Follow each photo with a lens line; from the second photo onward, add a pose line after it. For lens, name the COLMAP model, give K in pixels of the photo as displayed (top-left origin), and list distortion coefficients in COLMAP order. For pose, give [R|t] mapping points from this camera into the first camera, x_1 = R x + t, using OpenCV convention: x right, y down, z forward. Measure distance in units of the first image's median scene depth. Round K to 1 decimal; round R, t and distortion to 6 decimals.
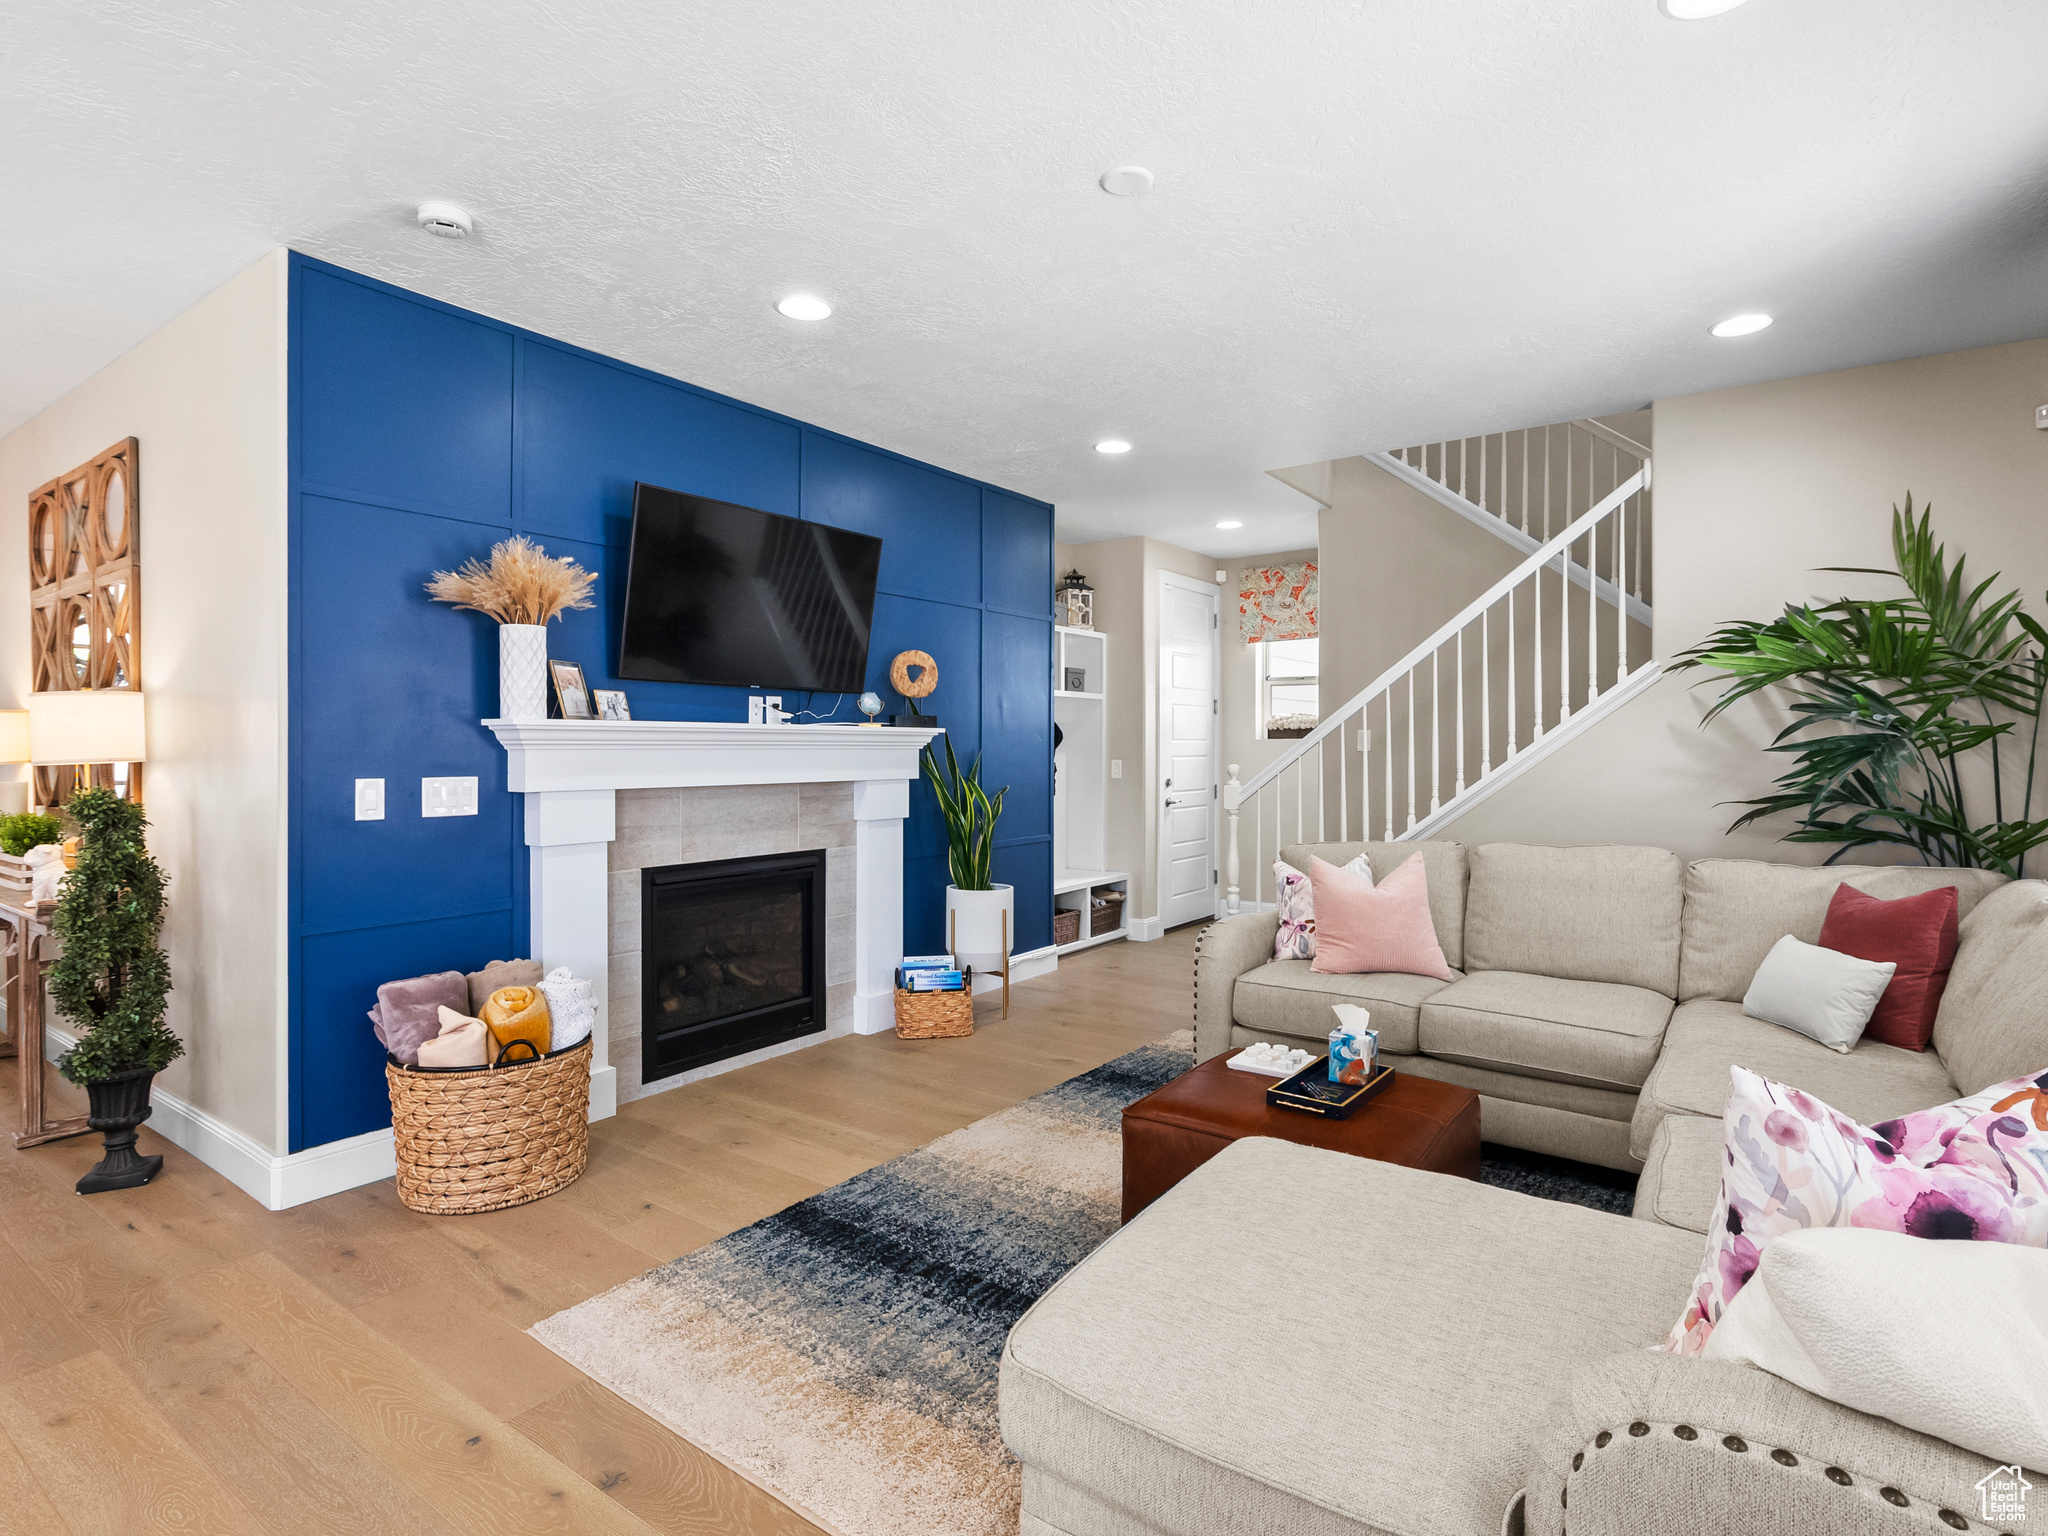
lens RADIAL K [[1057.2, 0, 1029.4], [0, 1057.2, 754.1], [0, 0, 1]] dist [-0.001566, 0.000536]
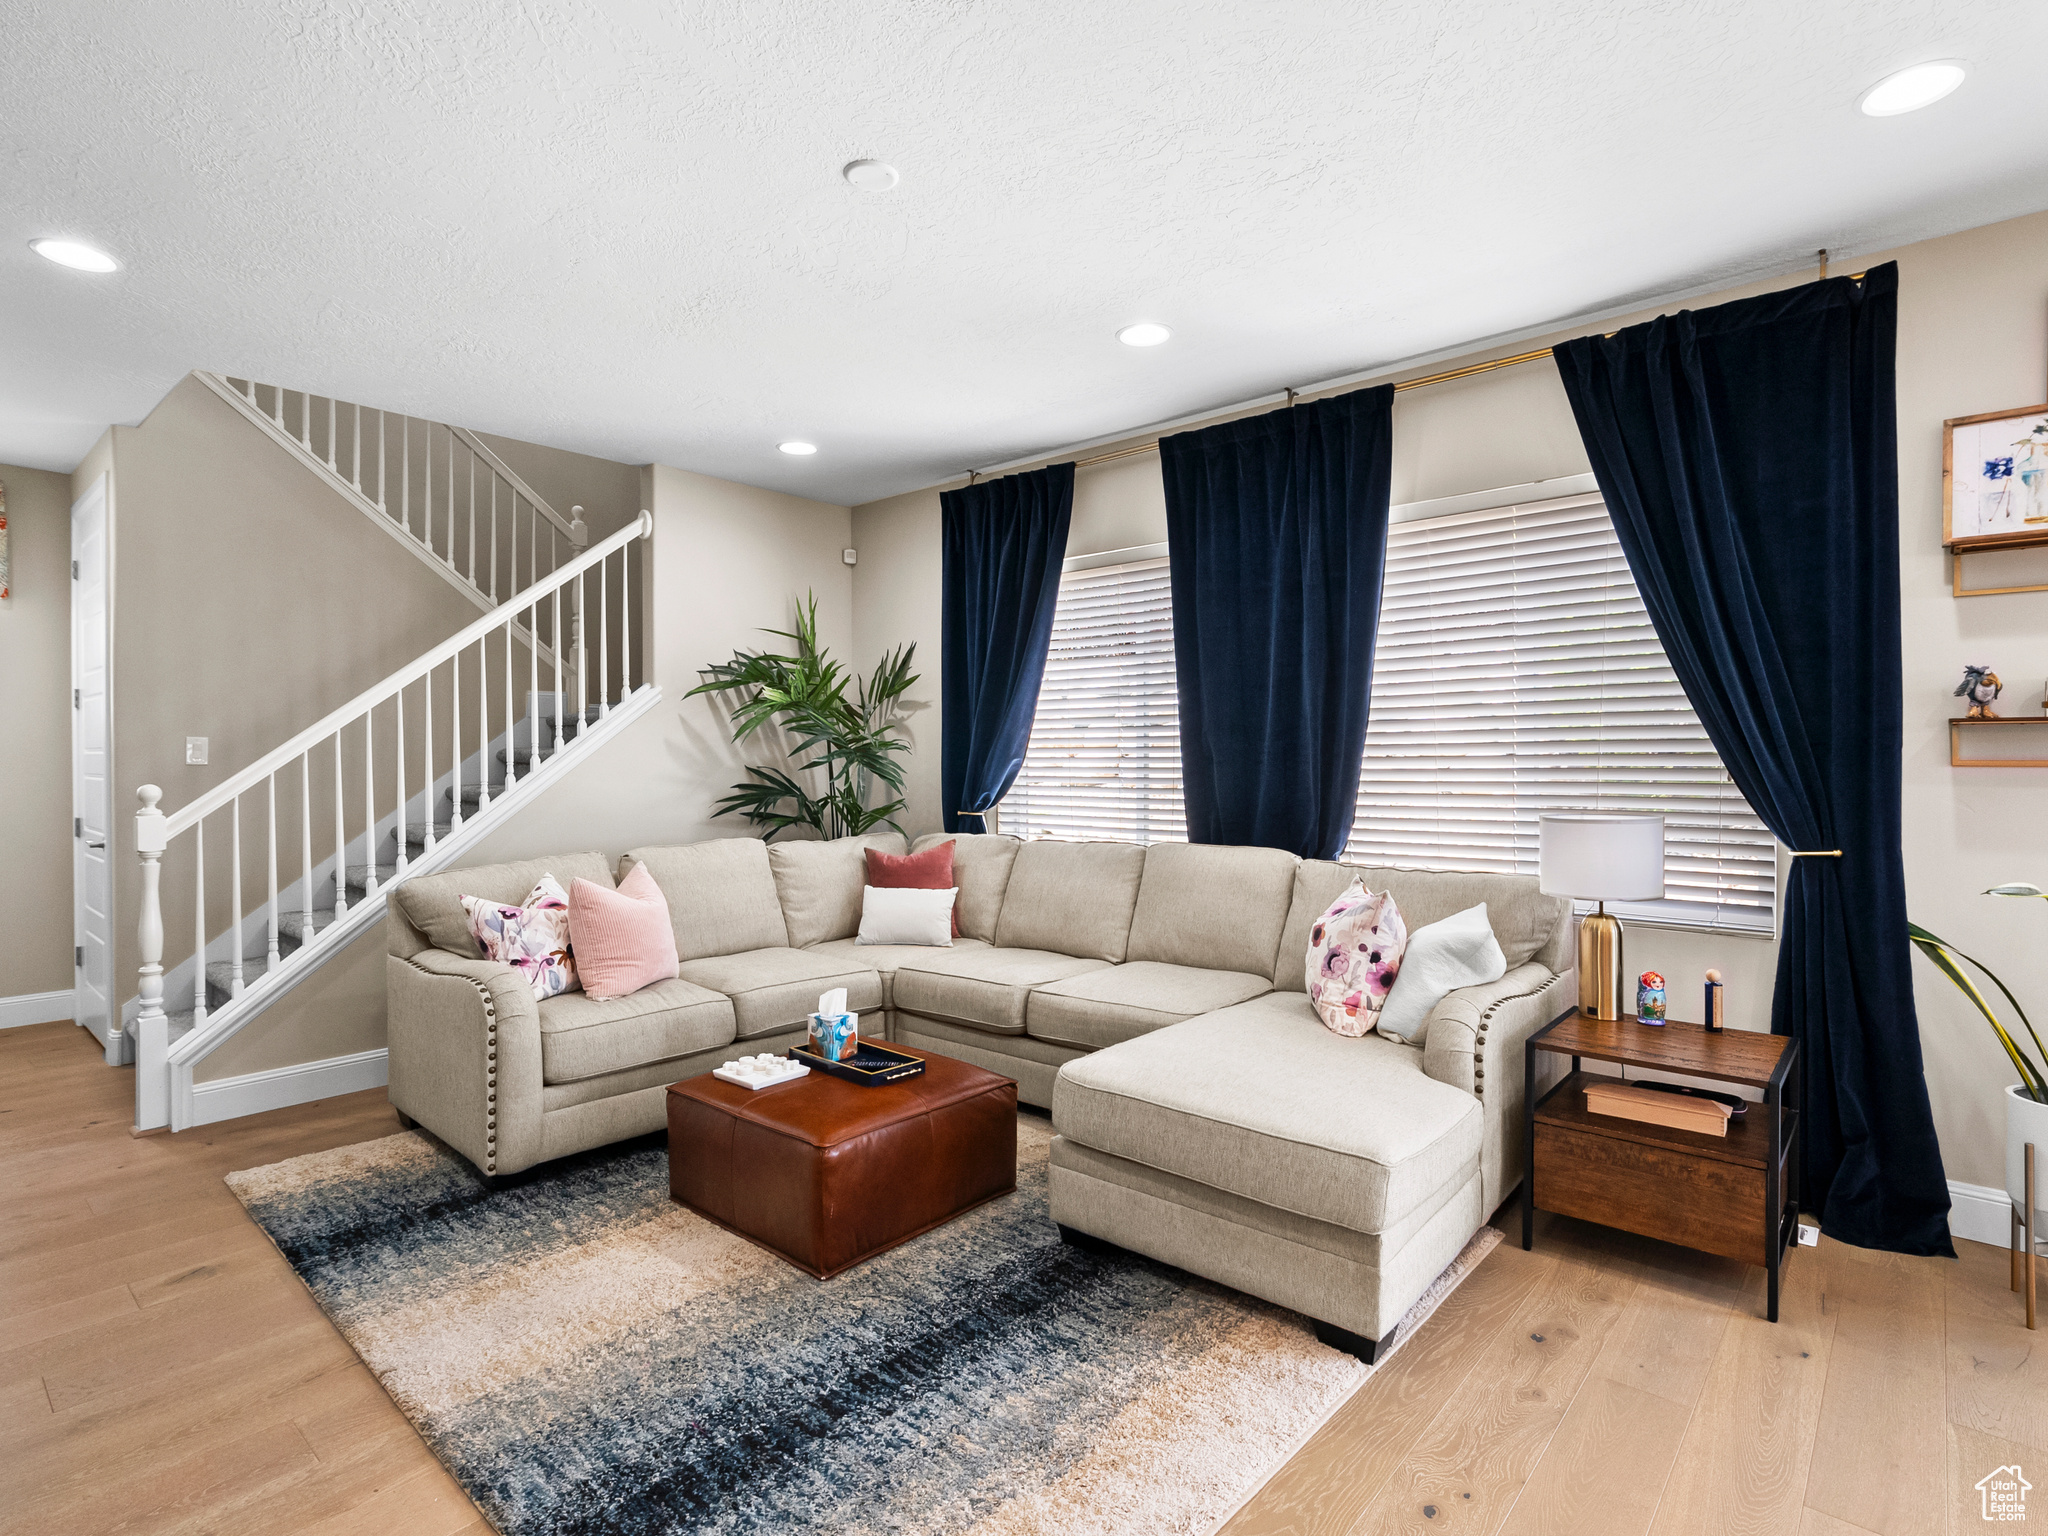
lens RADIAL K [[1057.2, 0, 1028.4], [0, 1057.2, 771.5], [0, 0, 1]] dist [-0.001566, 0.000536]
pose [[0.082458, -0.009884, 0.996545, -0.596883], [0.004129, 0.999946, 0.009576, -0.001583], [-0.996586, 0.003325, 0.082495, 0.533901]]
